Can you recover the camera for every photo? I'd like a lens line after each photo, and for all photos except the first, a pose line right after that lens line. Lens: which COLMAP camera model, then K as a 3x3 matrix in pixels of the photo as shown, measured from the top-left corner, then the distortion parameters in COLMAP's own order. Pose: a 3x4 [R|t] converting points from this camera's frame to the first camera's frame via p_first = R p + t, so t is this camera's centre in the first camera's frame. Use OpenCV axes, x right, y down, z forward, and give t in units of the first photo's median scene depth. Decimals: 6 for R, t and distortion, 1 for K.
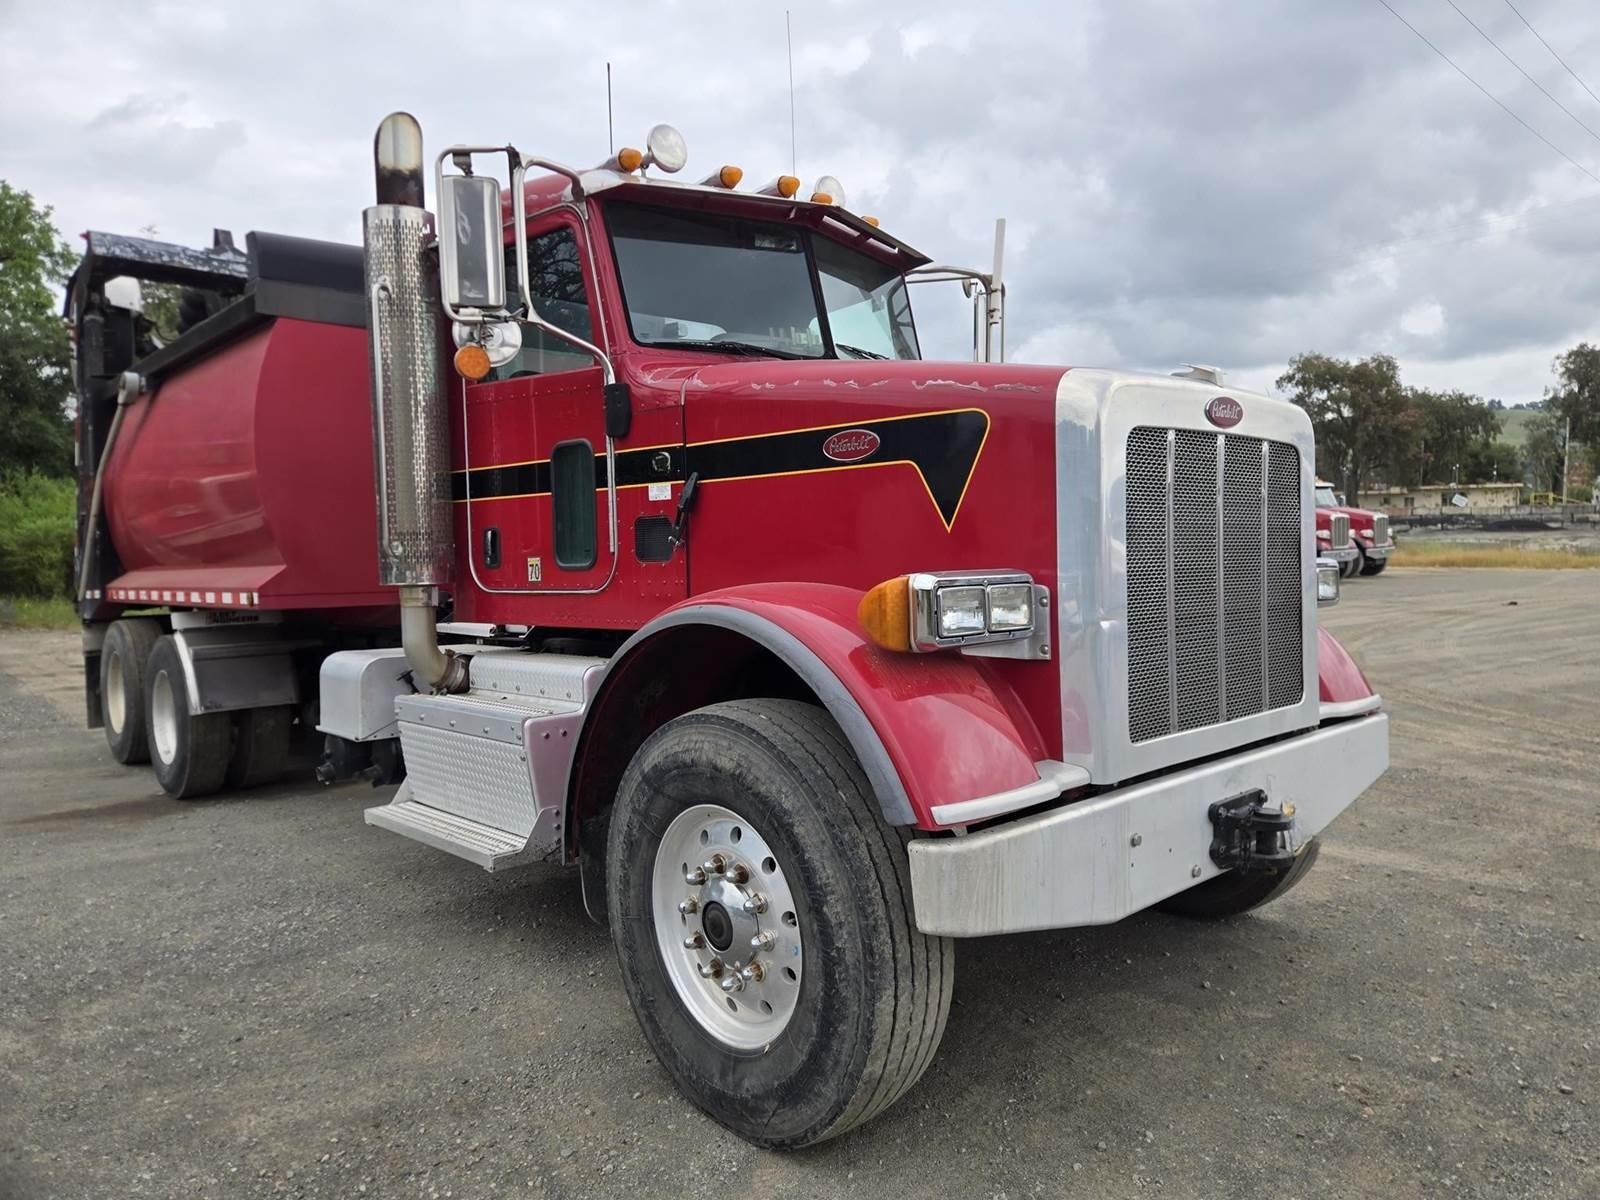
lens RADIAL K [[1085.2, 0, 811.0], [0, 1085.2, 603.8], [0, 0, 1]] dist [0.077151, -0.065790]
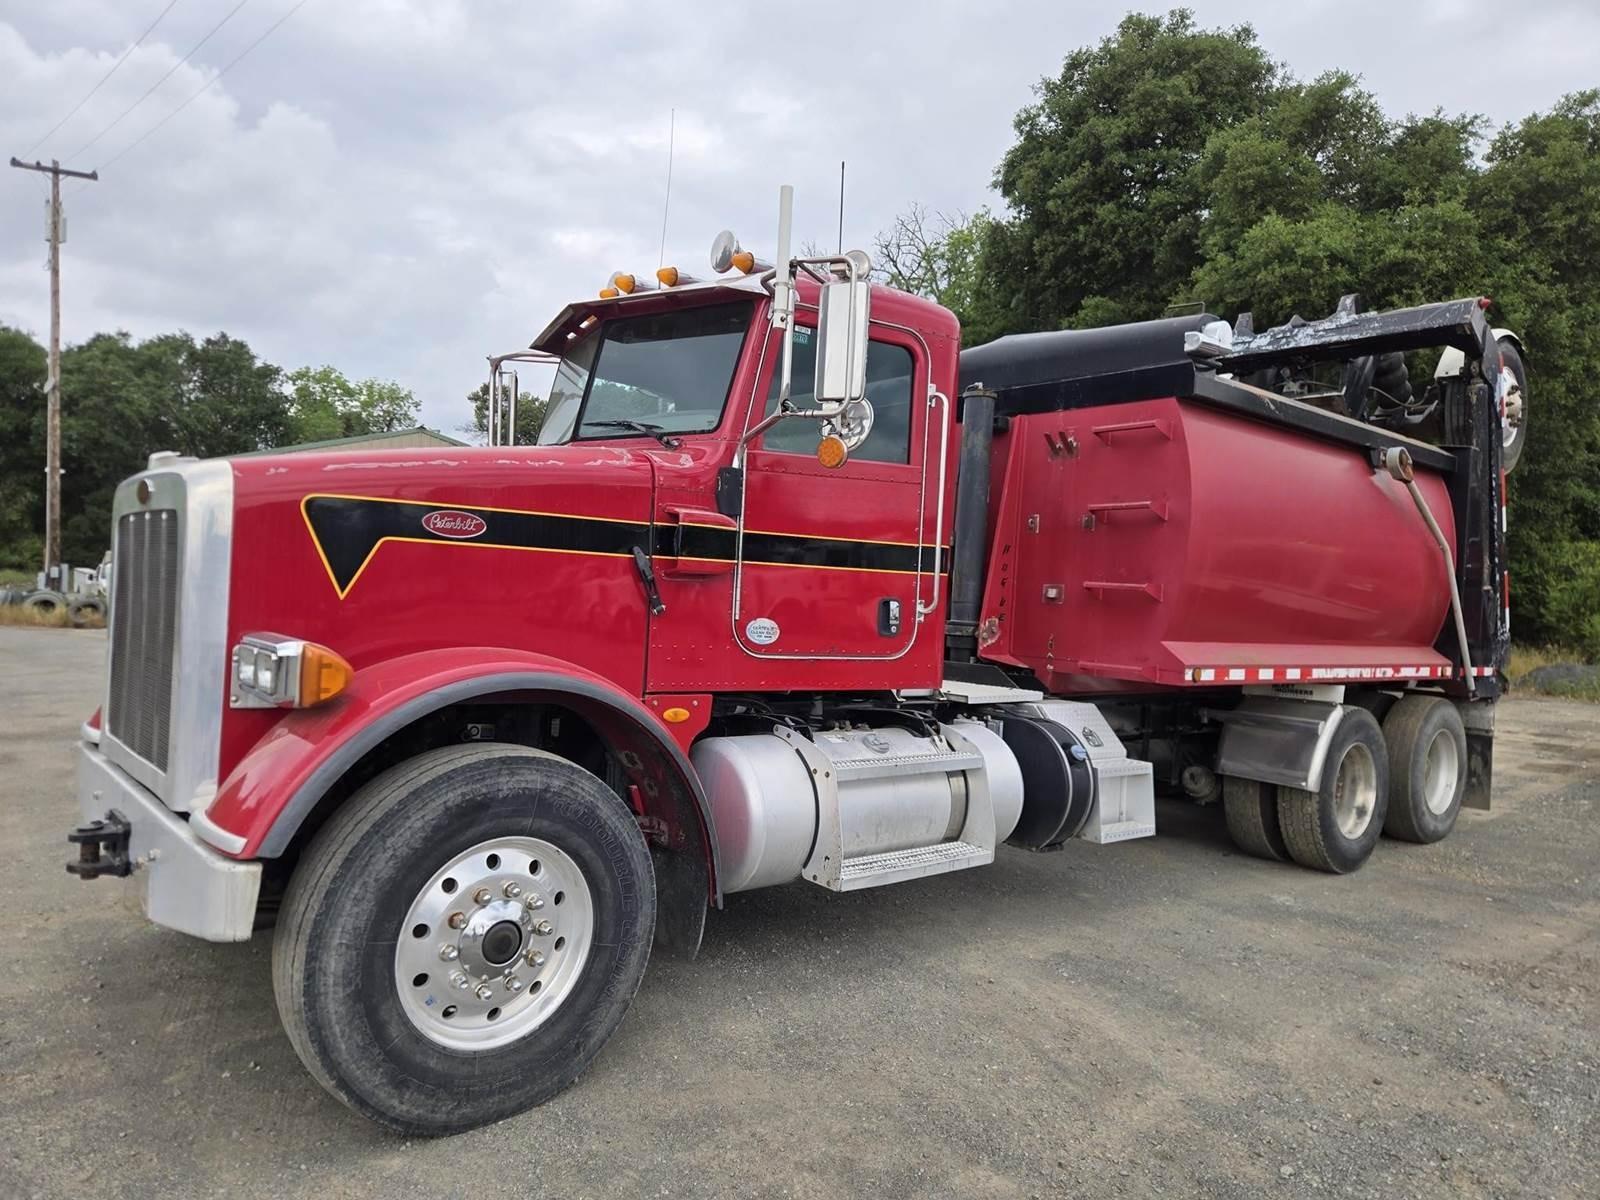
lens RADIAL K [[1067.3, 0, 761.0], [0, 1067.3, 607.2], [0, 0, 1]] dist [0.072104, -0.056635]
pose [[-0.069605, 0.031589, -0.997074, 1.156045], [-0.089379, 0.995281, 0.037772, -0.118025], [0.993563, 0.091747, -0.066454, 1.339408]]
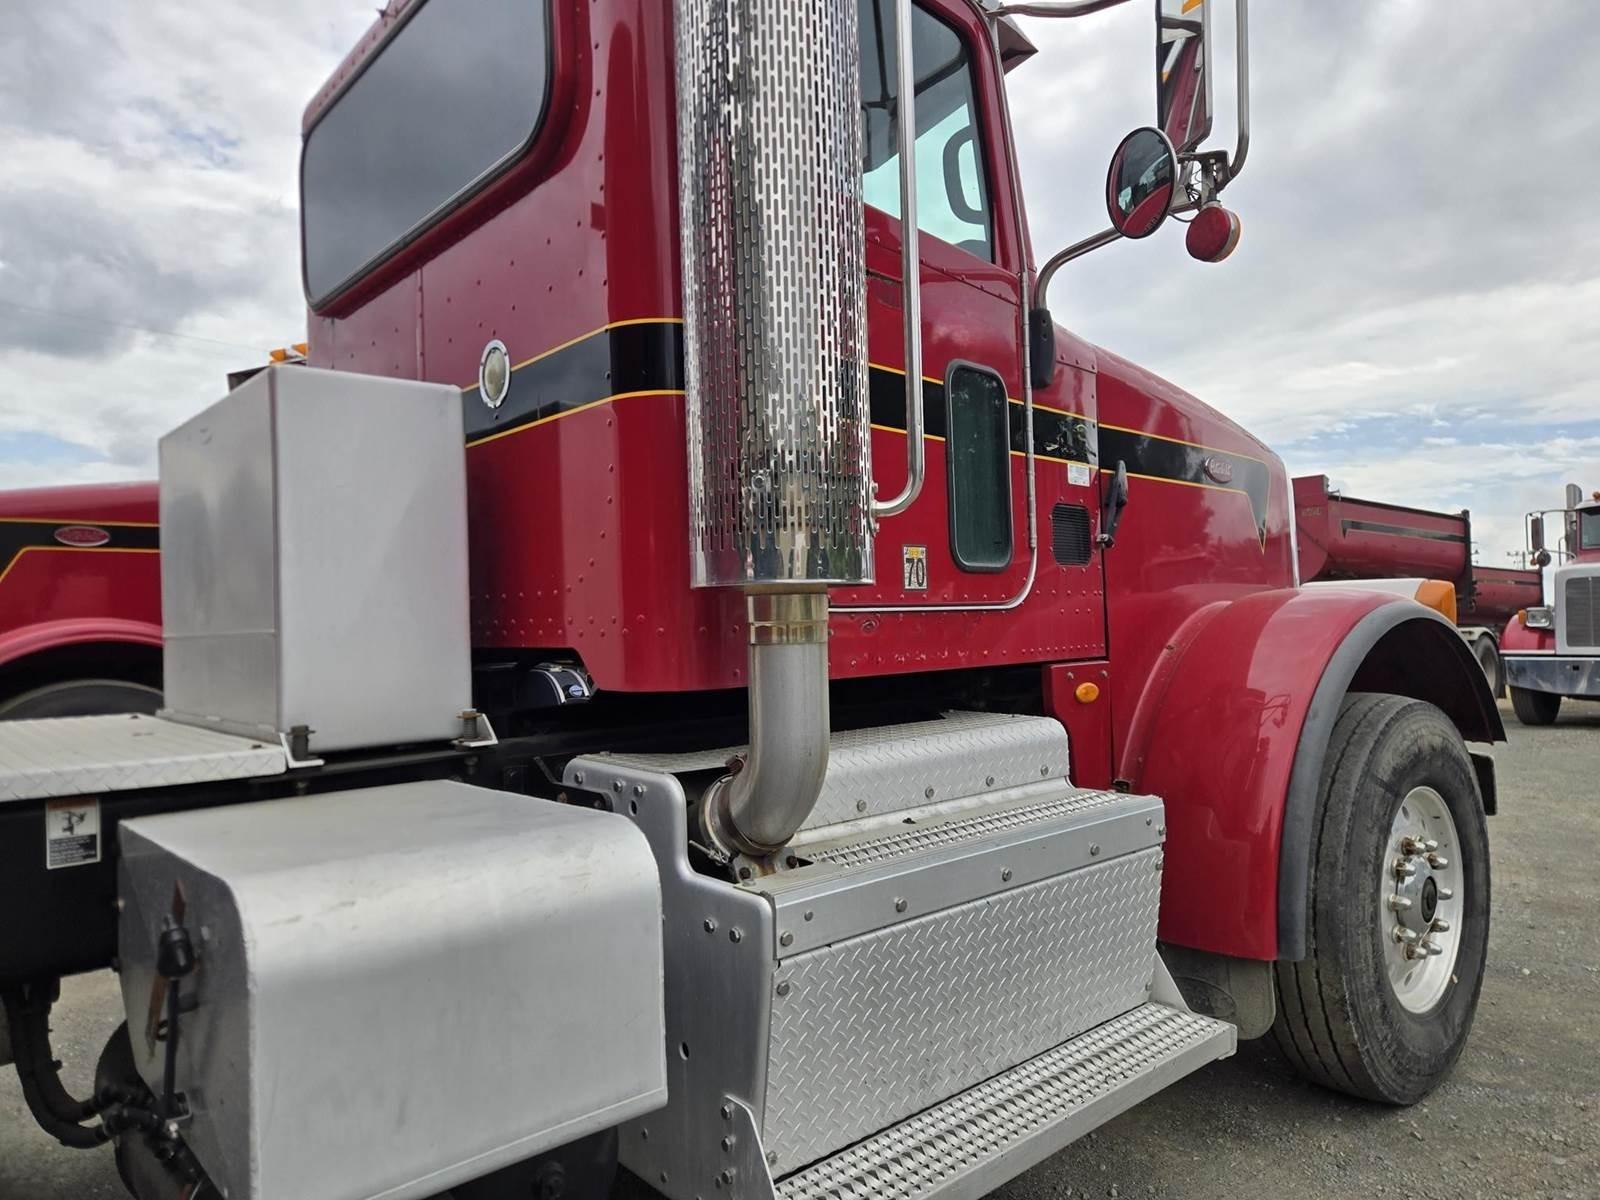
lens RADIAL K [[1065.5, 0, 824.9], [0, 1065.5, 602.1], [0, 0, 1]] dist [0.070776, -0.059130]
pose [[0.020918, 0.037428, 0.999080, -0.836453], [0.072800, 0.996589, -0.038859, 0.004202], [-0.997127, 0.073546, 0.018122, 1.087639]]
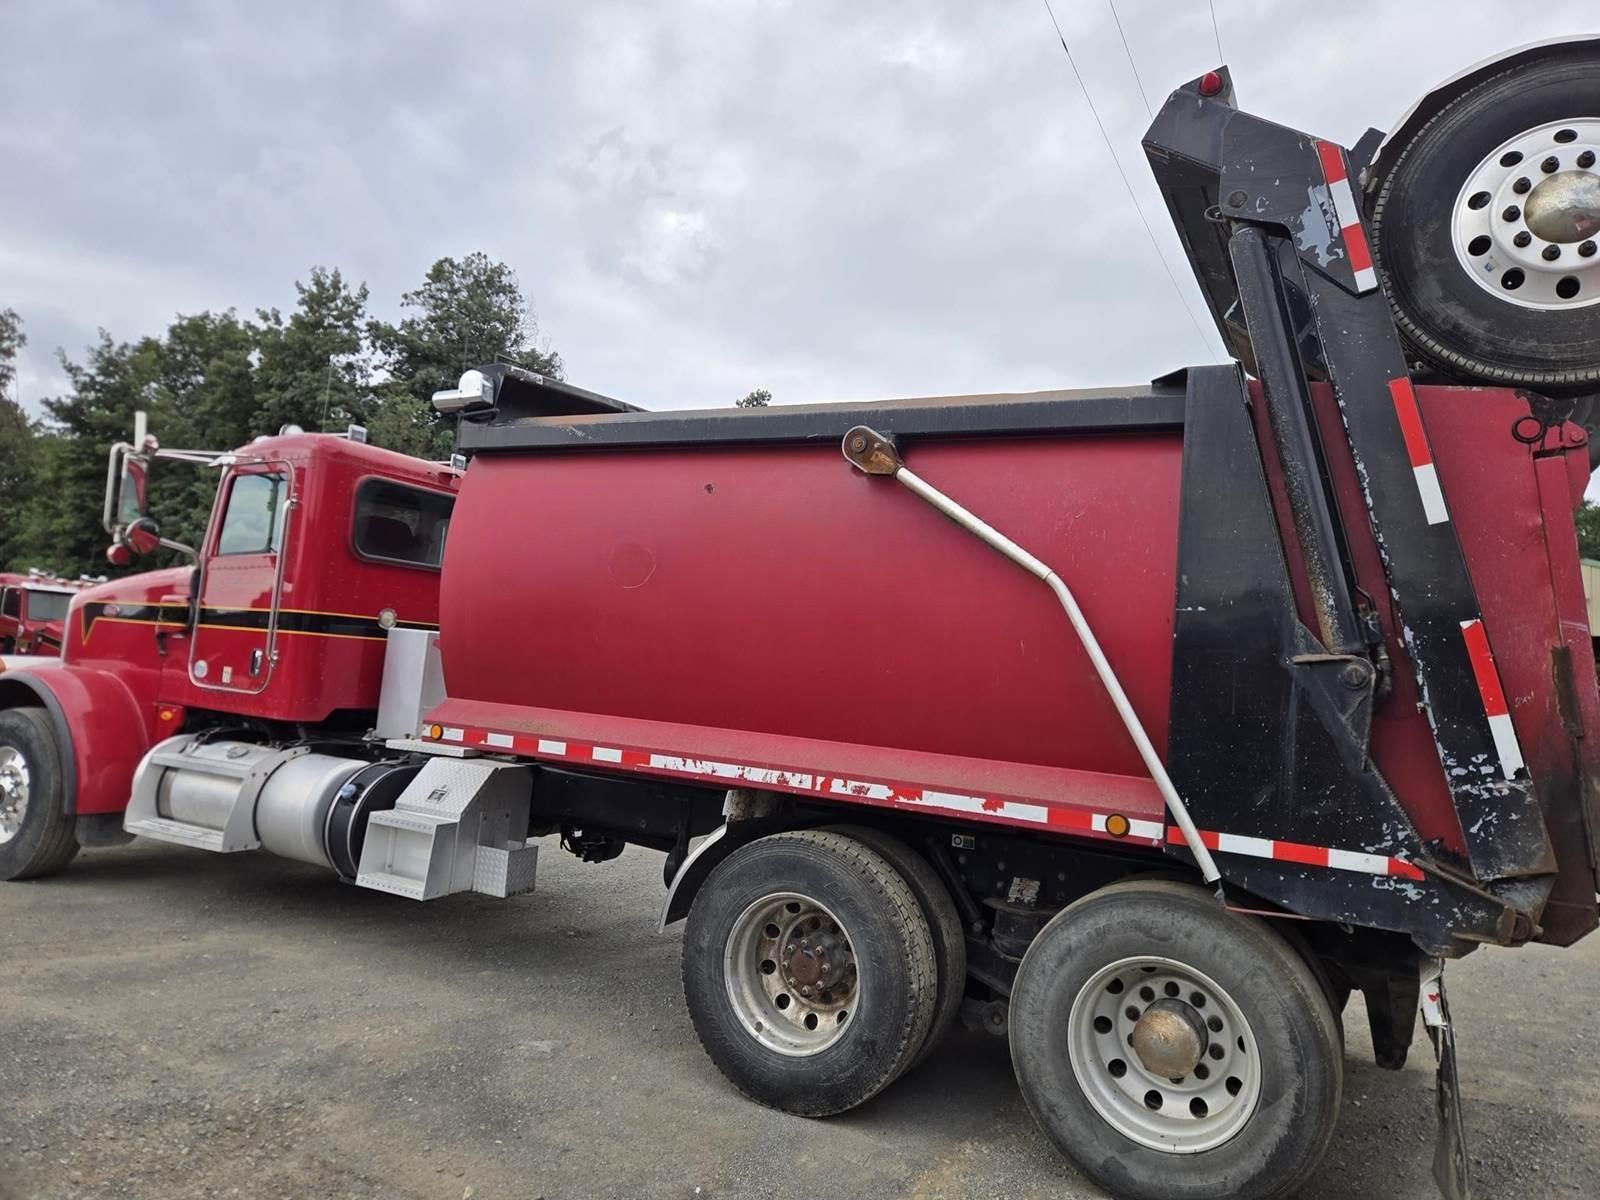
lens RADIAL K [[1058.6, 0, 810.3], [0, 1058.6, 585.8], [0, 0, 1]] dist [0.075756, -0.059923]
pose [[-0.944301, -0.076988, -0.319952, -0.239530], [-0.070523, 0.997004, -0.031763, -0.197757], [0.321439, -0.007430, -0.946901, 3.172651]]
